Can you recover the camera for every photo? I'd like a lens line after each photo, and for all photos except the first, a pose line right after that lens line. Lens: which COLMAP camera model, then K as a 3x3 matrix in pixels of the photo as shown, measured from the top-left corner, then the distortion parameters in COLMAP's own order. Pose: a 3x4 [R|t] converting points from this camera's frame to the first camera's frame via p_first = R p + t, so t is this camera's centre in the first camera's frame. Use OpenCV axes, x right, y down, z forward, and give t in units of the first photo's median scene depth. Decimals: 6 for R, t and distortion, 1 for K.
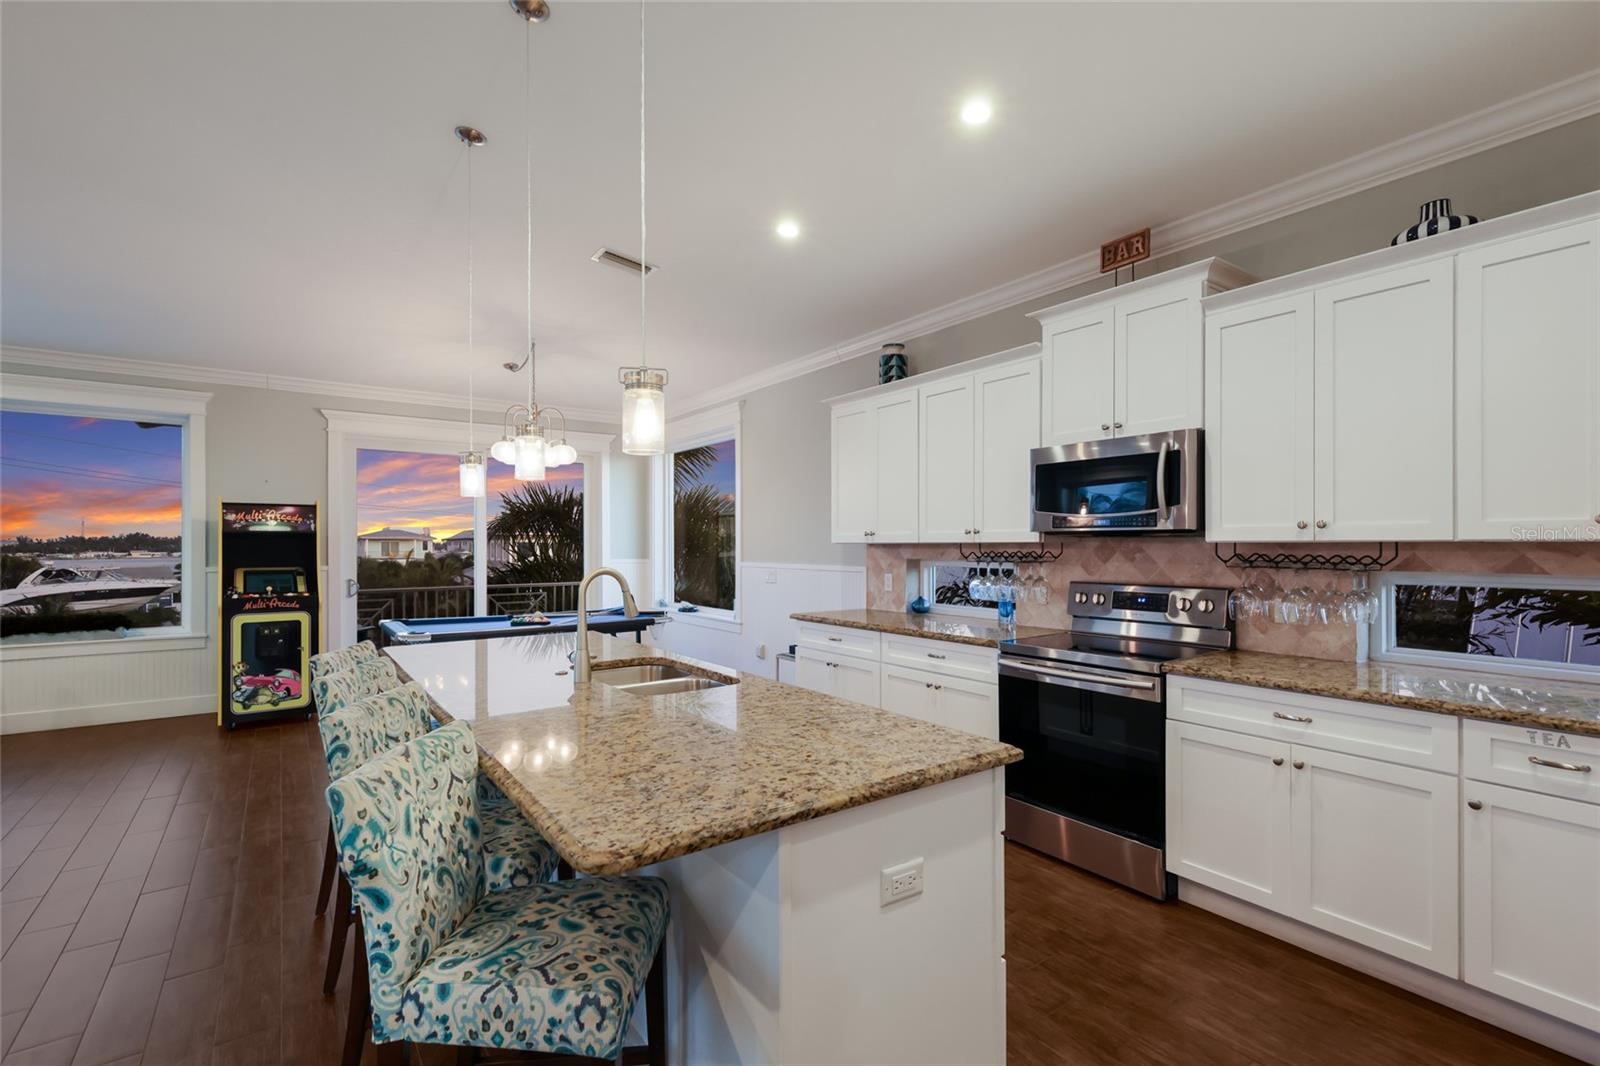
lens RADIAL K [[724.9, 0, 799.7], [0, 724.9, 538.2], [0, 0, 1]] dist [-0.000823, -0.000449]
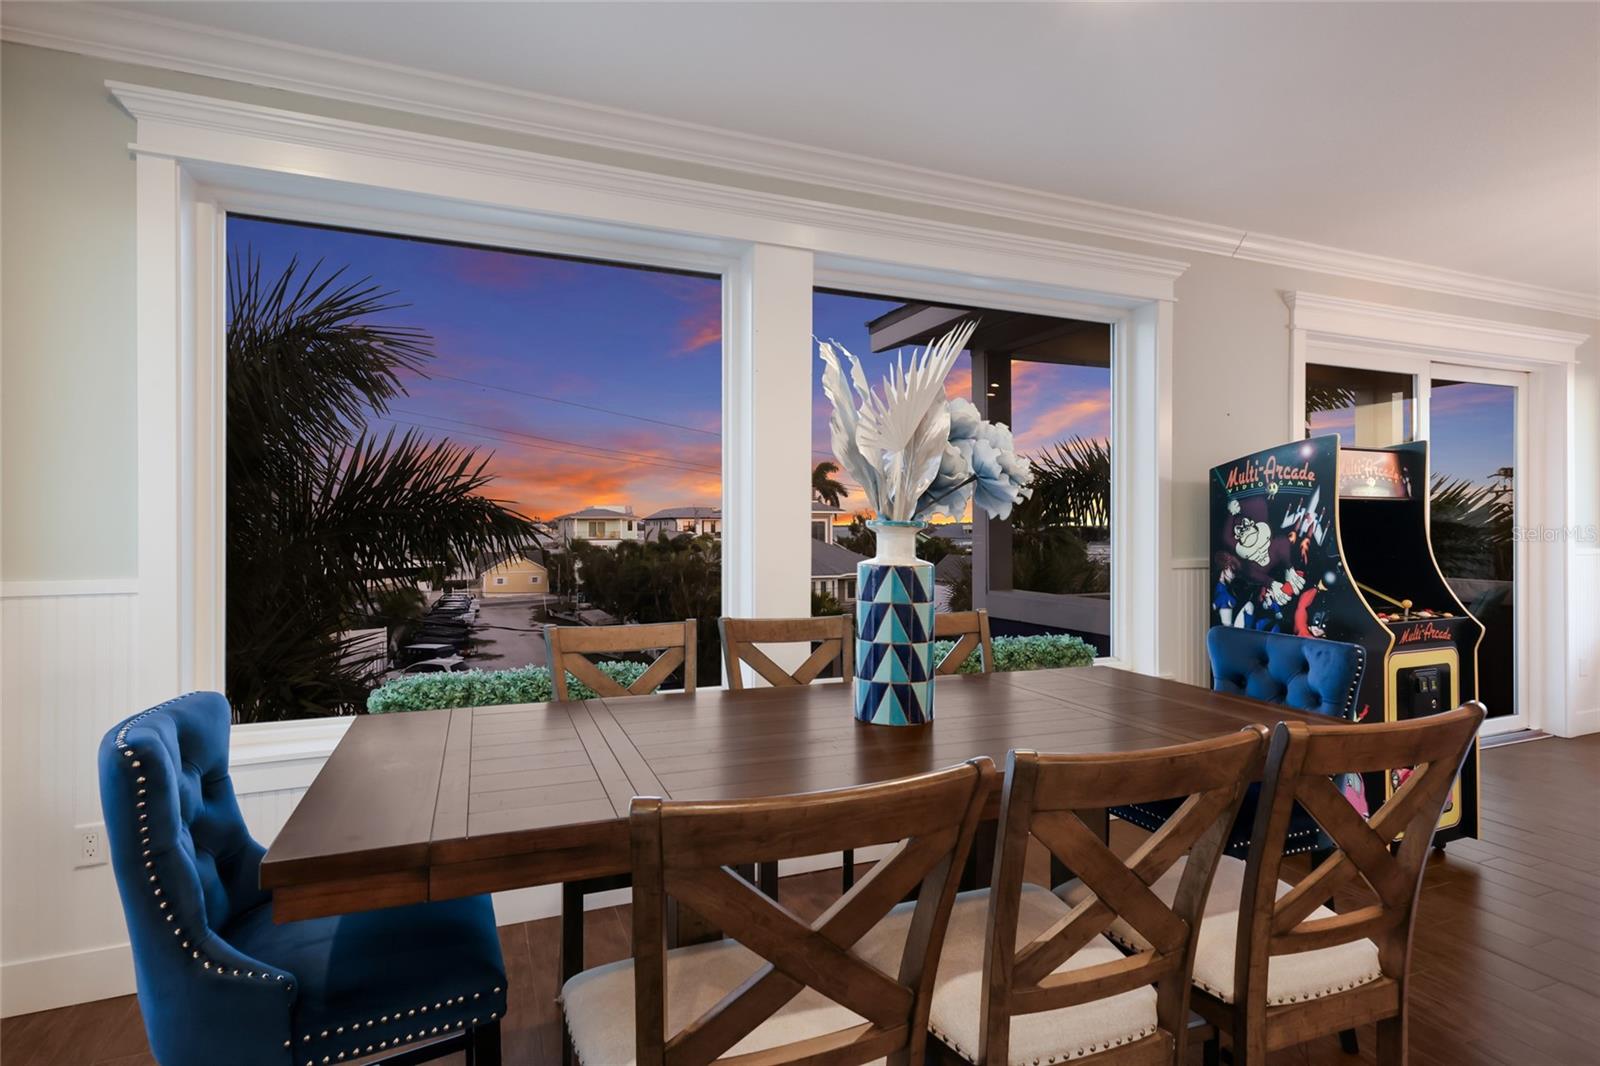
lens RADIAL K [[813.4, 0, 800.7], [0, 813.4, 523.3], [0, 0, 1]] dist [0.012718, -0.000046]
pose [[0.972507, 0.000475, -0.232874, -1.843897], [0.001125, 0.999977, 0.006736, 0.009514], [0.232872, -0.006812, 0.972484, 0.553281]]
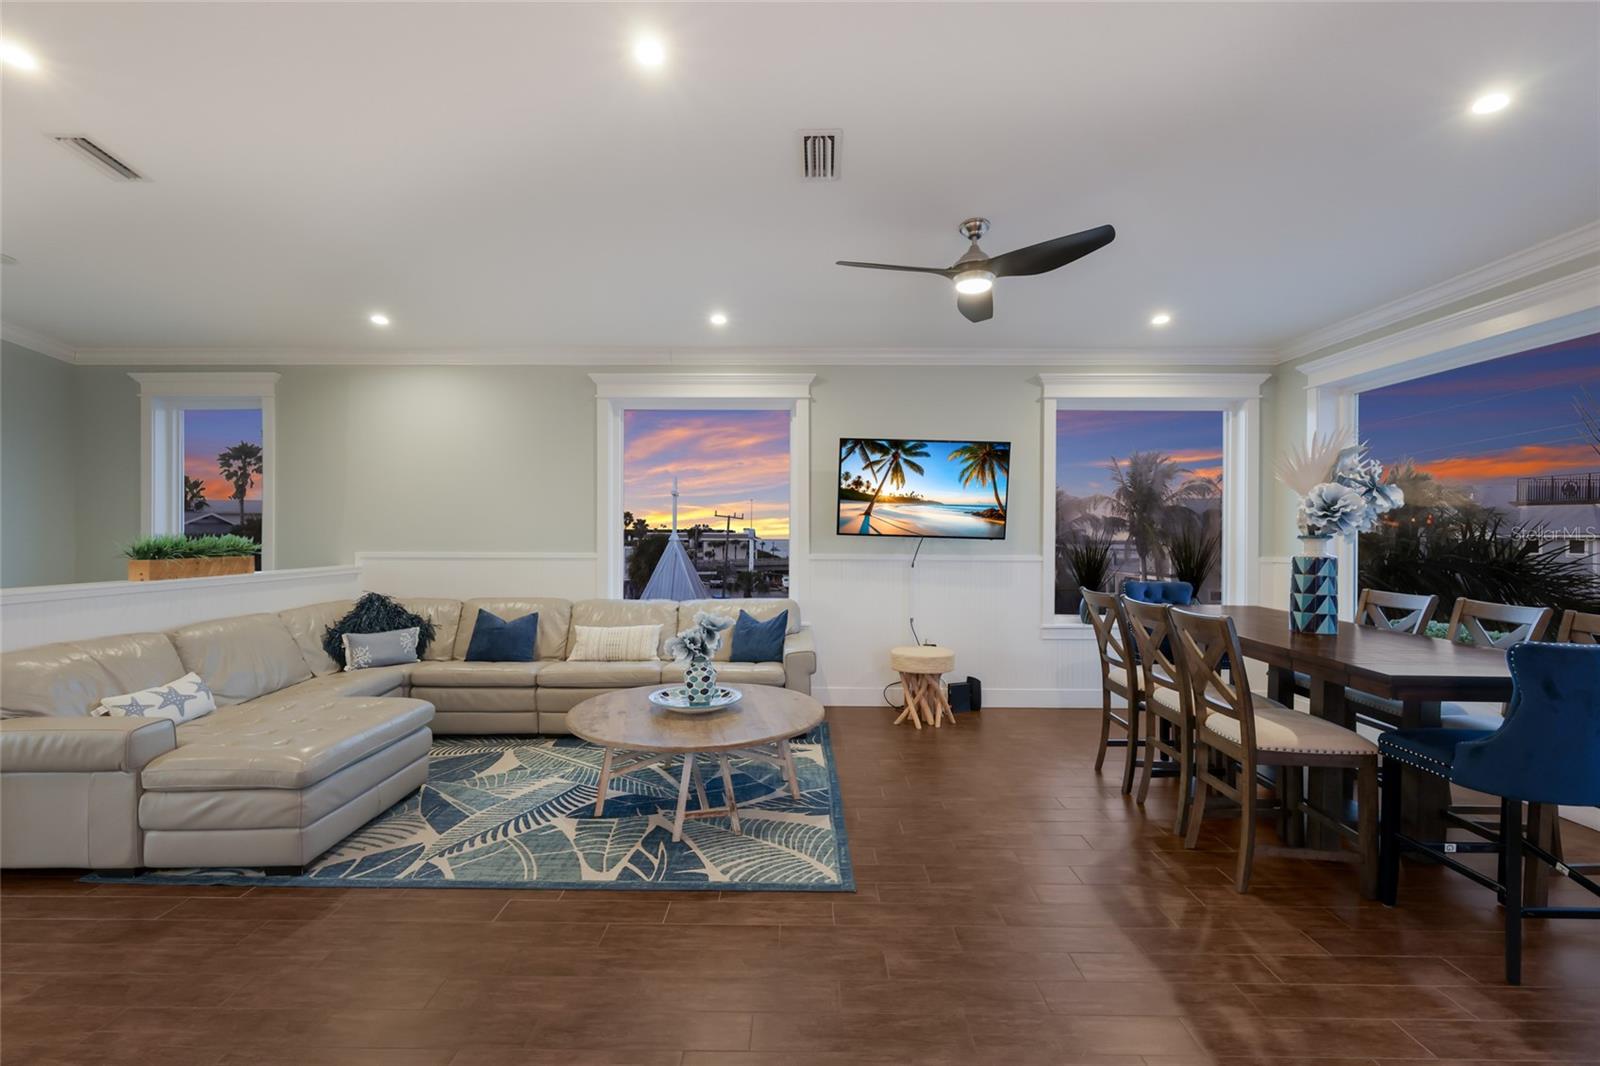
lens RADIAL K [[704.7, 0, 798.4], [0, 704.7, 533.3], [0, 0, 1]] dist [-0.000413, -0.000150]
pose [[-0.588956, -0.001622, -0.808164, -0.558993], [0.001258, 0.999995, -0.002924, 0.009876], [0.808164, -0.002739, -0.588951, 1.172747]]
